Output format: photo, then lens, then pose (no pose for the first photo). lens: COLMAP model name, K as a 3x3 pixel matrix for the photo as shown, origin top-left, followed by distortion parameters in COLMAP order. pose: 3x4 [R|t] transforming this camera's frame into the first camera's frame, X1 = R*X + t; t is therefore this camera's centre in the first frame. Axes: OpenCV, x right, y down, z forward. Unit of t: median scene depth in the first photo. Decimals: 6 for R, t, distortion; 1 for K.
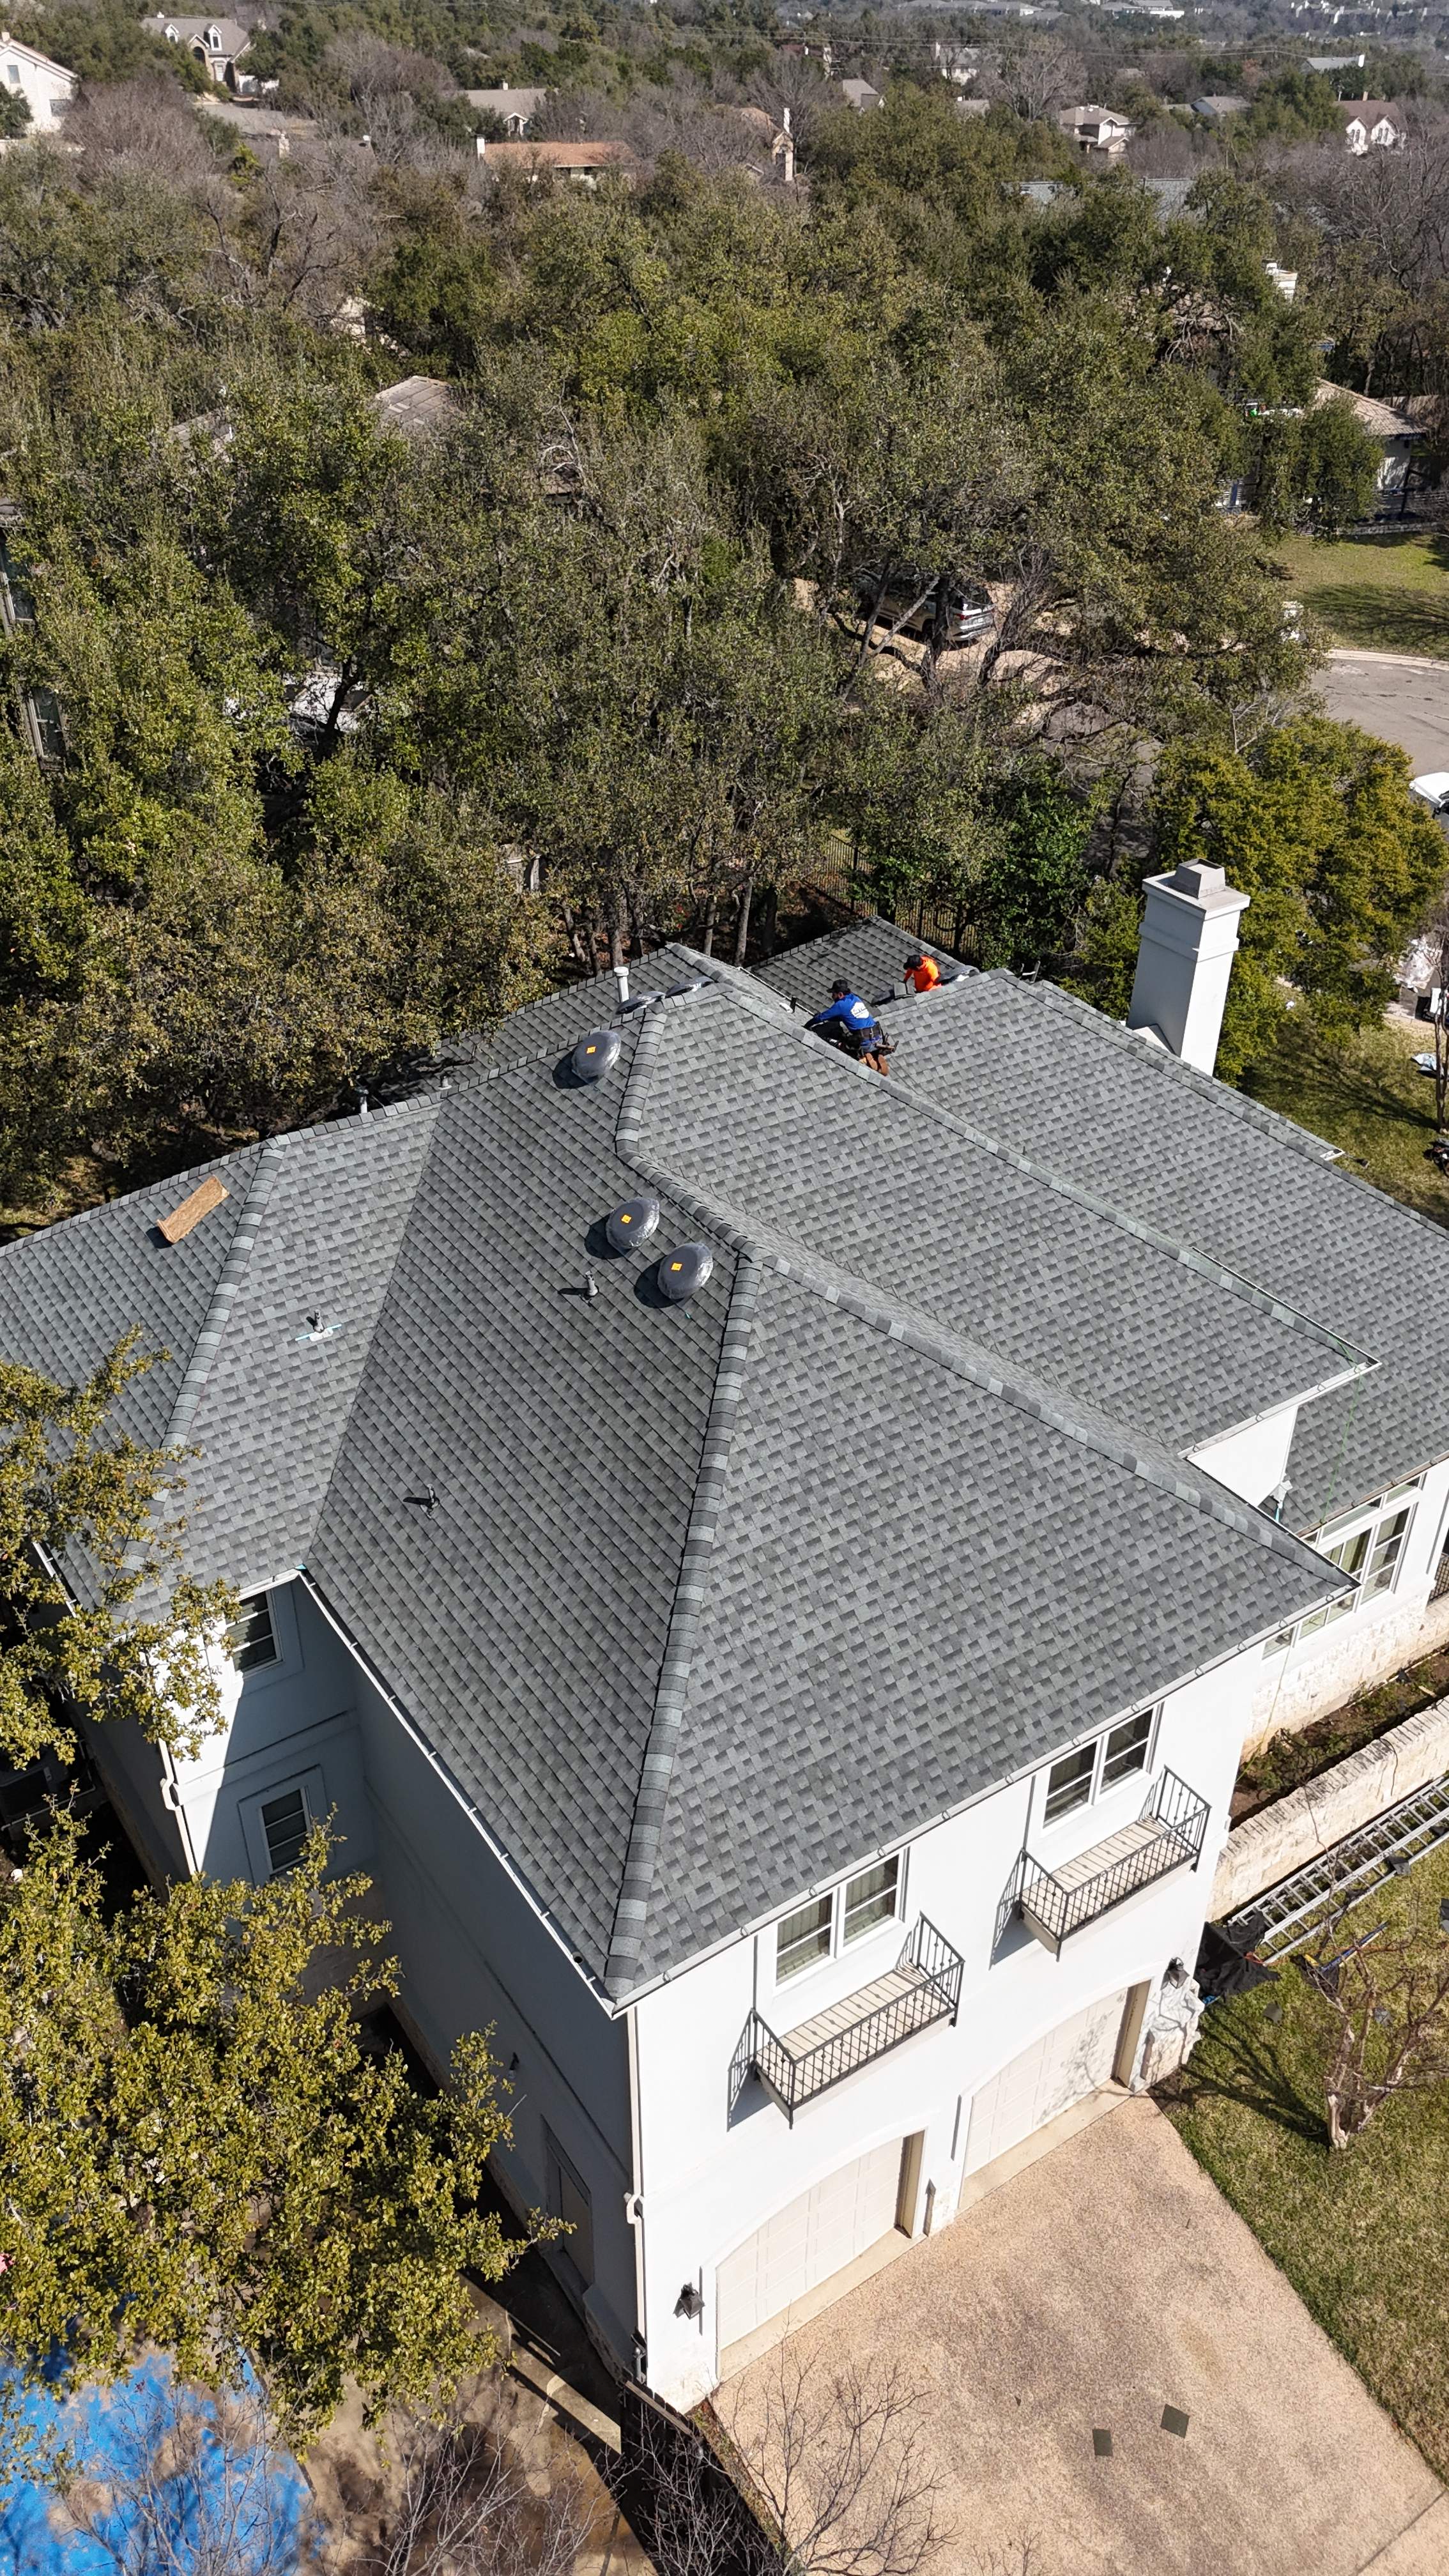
lens RADIAL K [[1888.6, 0, 725.6], [0, 1888.6, 1280.9], [0, 0, 1]] dist [0.079167, -0.051534]
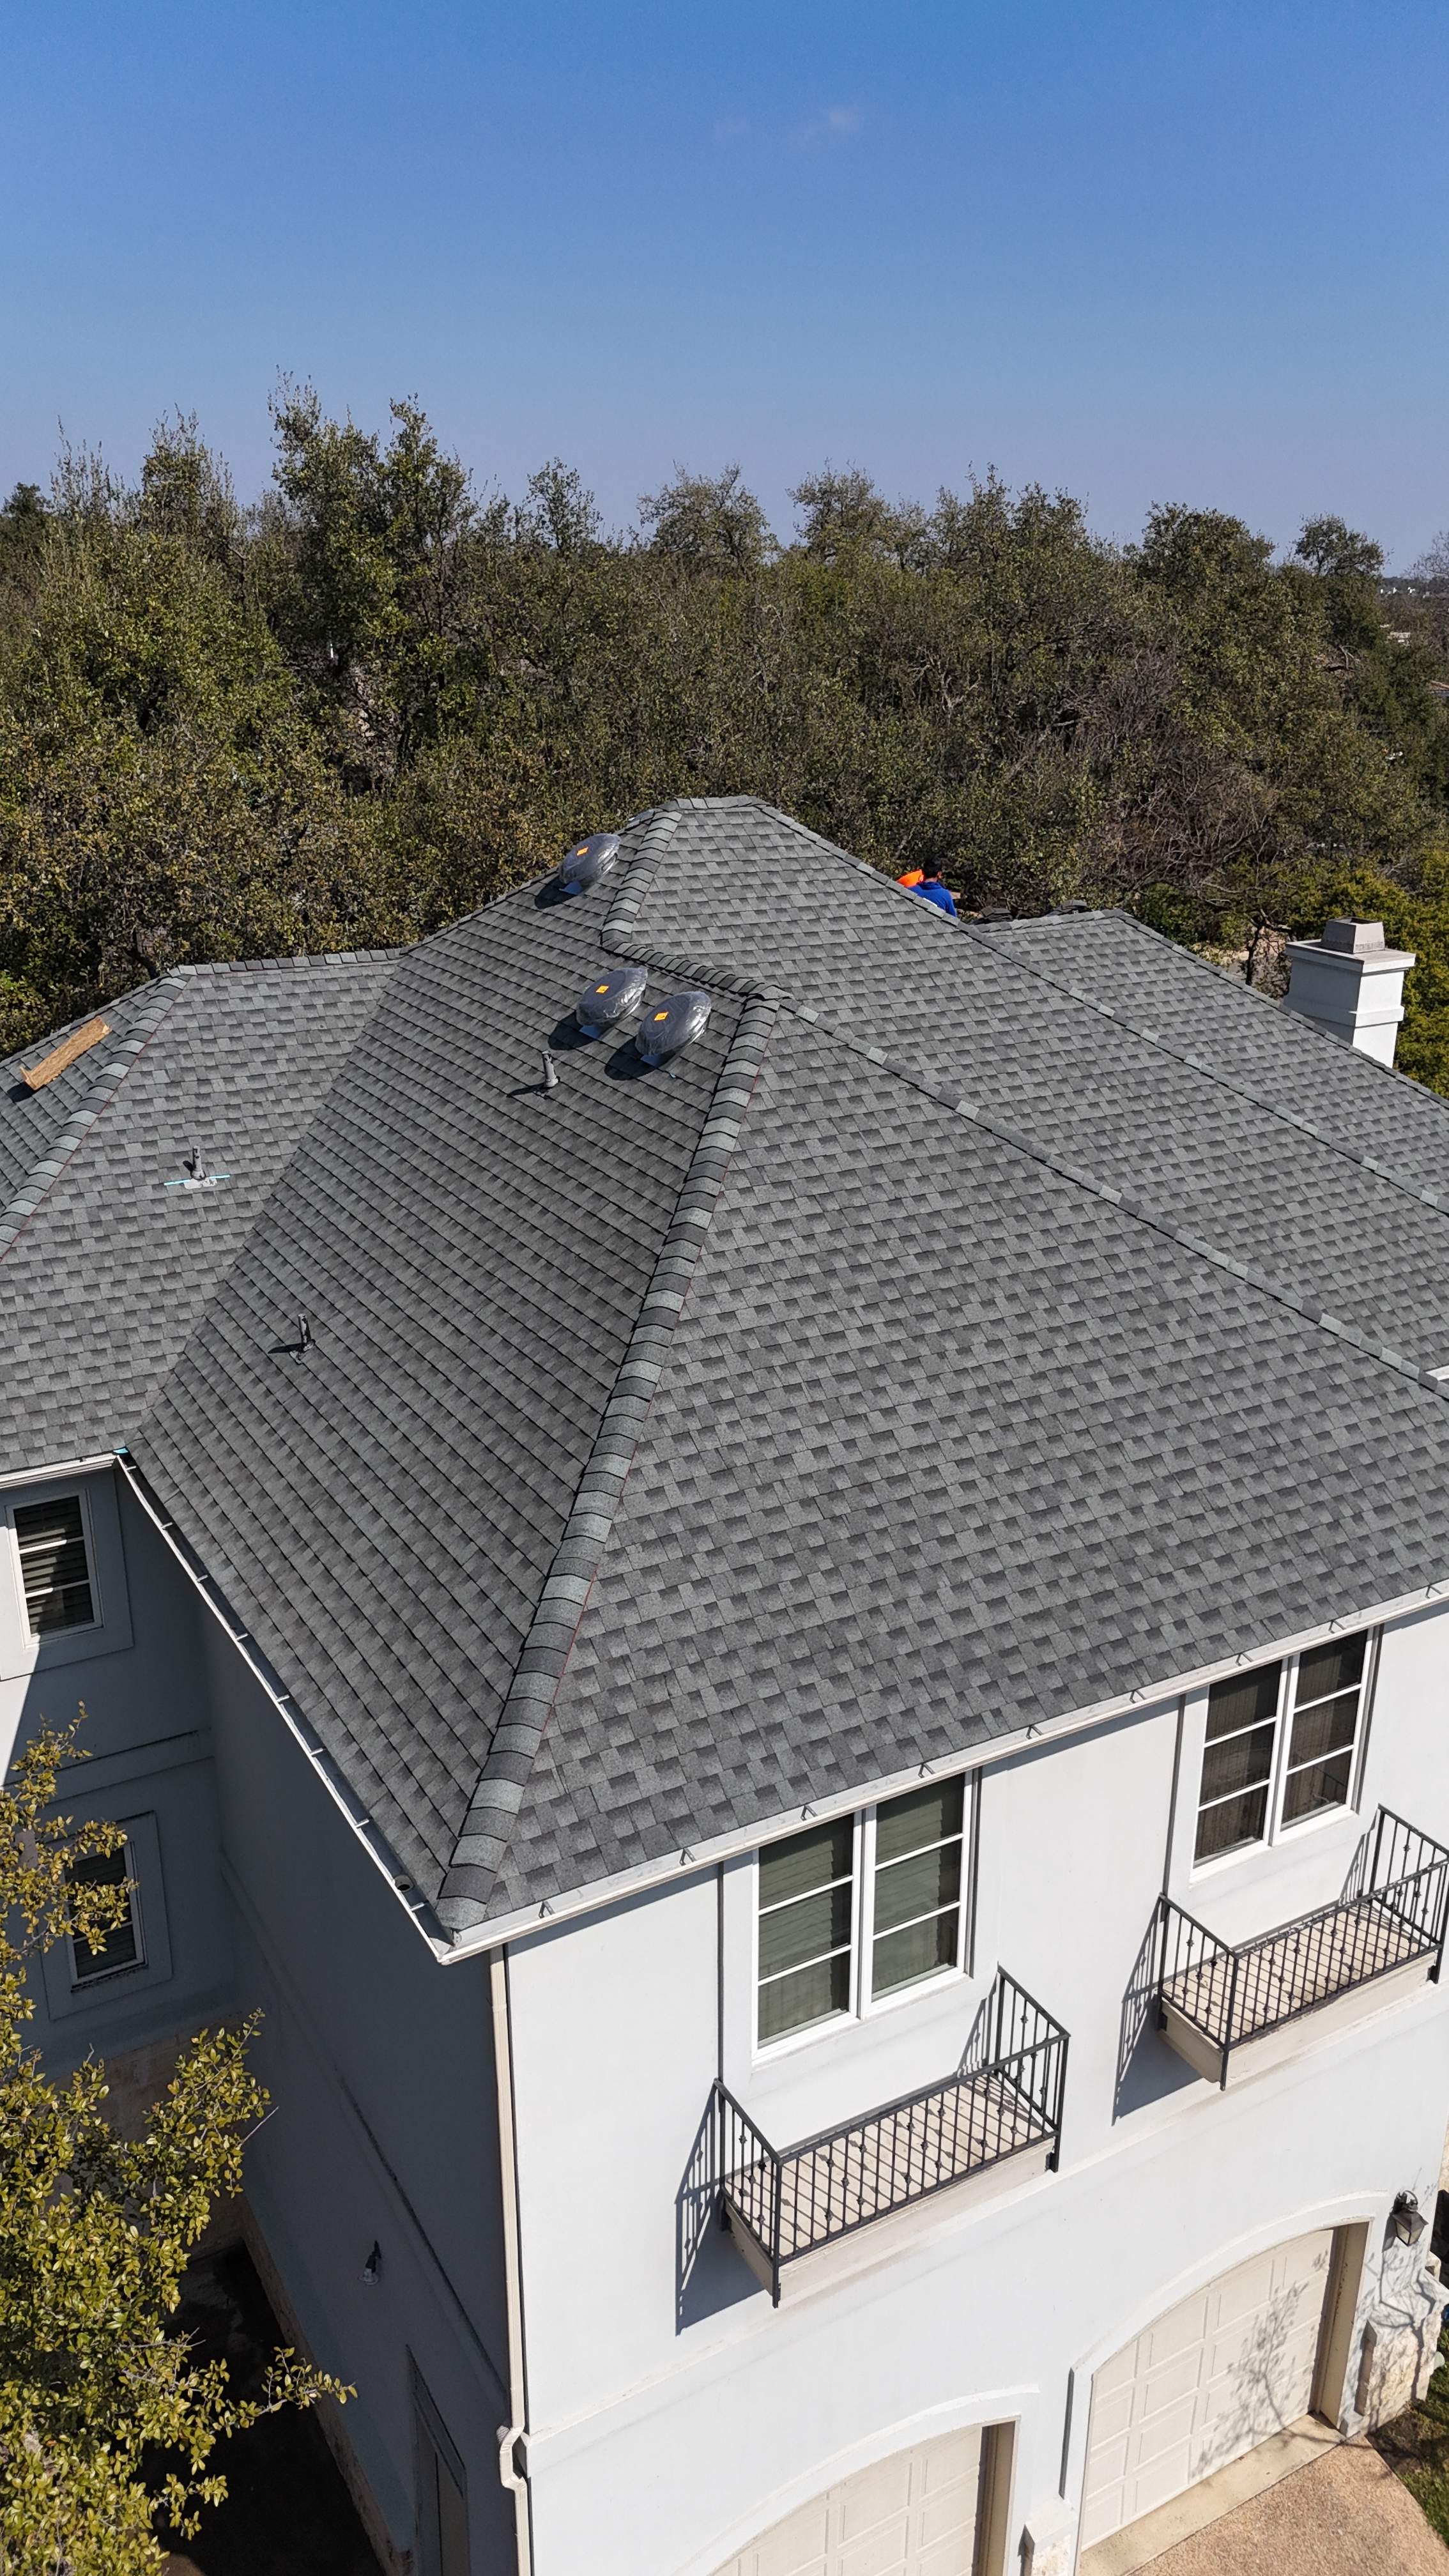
lens RADIAL K [[1888.6, 0, 726.8], [0, 1888.6, 1288.3], [0, 0, 1]] dist [0.079167, -0.051534]
pose [[0.997528, 0.021857, -0.066790, 0.046437], [-0.037137, 0.970810, -0.236958, 0.247945], [0.059661, 0.238852, 0.969221, 0.307372]]
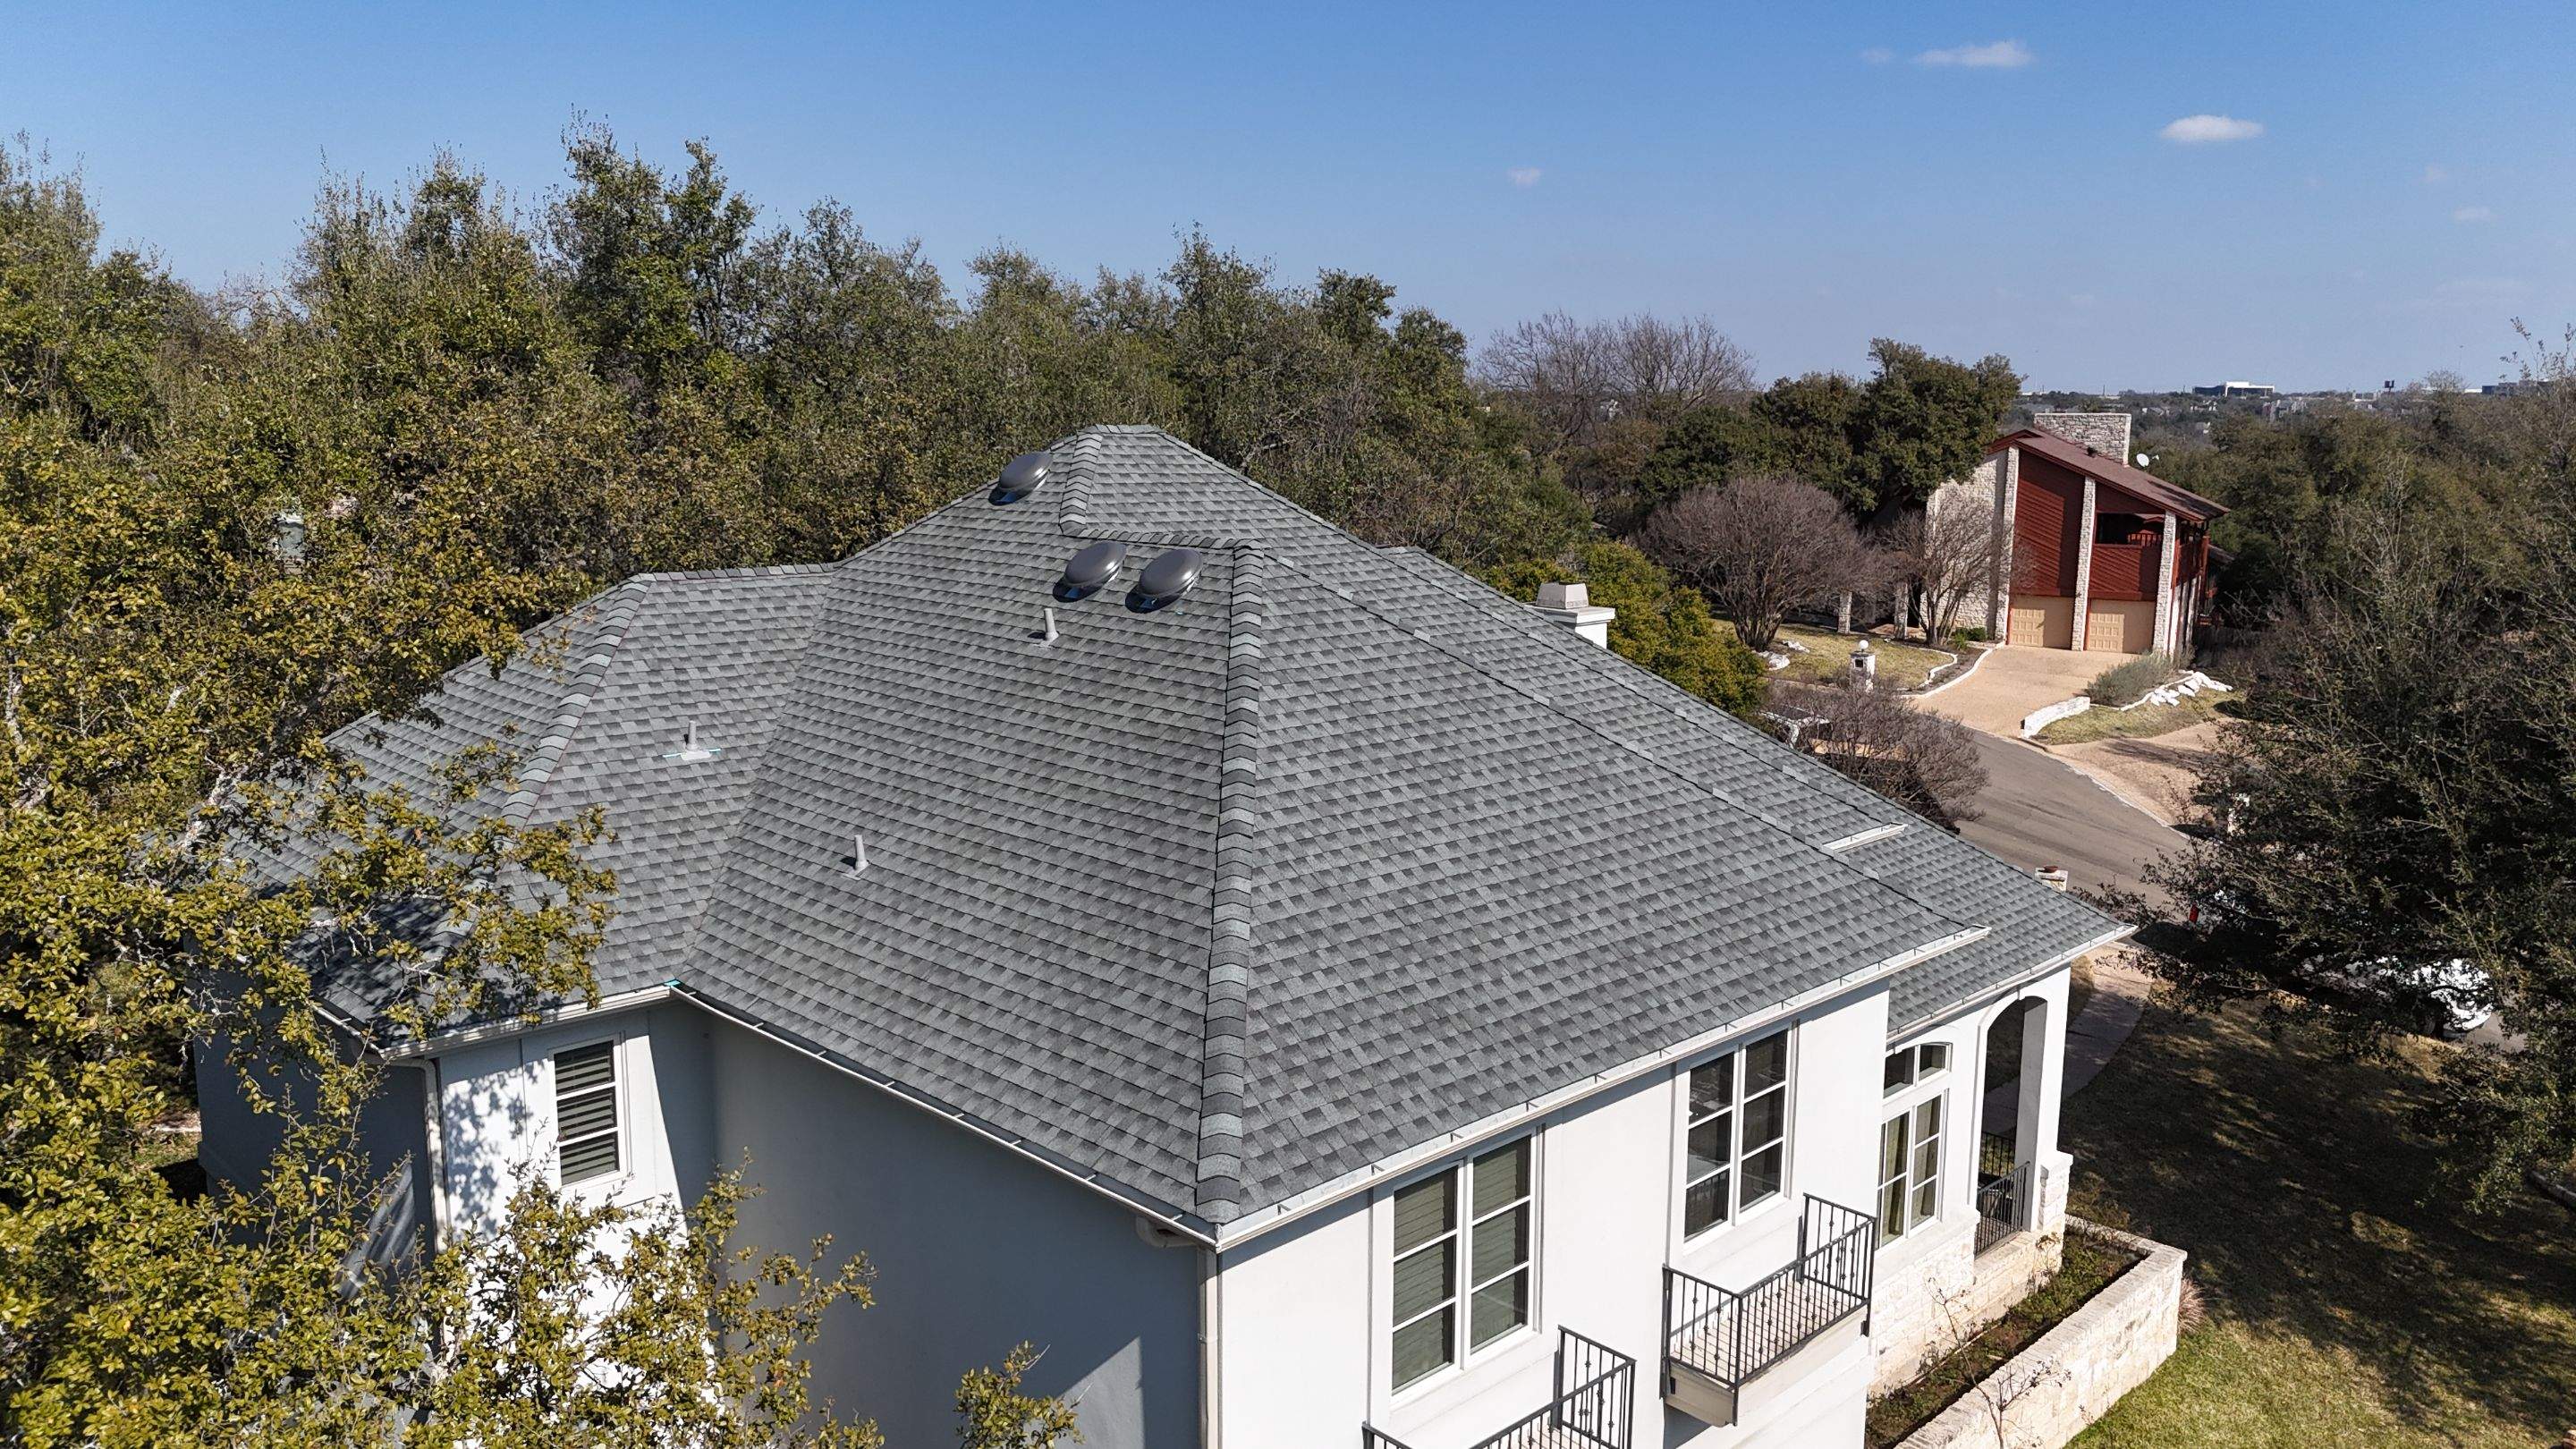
lens RADIAL K [[1896.1, 0, 1296.2], [0, 1896.1, 711.5], [0, 0, 1]] dist [0.060712, -0.022972]
pose [[0.983388, -0.026635, 0.179551, -0.112702], [0.098733, 0.908534, -0.405977, 0.376506], [-0.152315, 0.416961, 0.896071, 0.243884]]
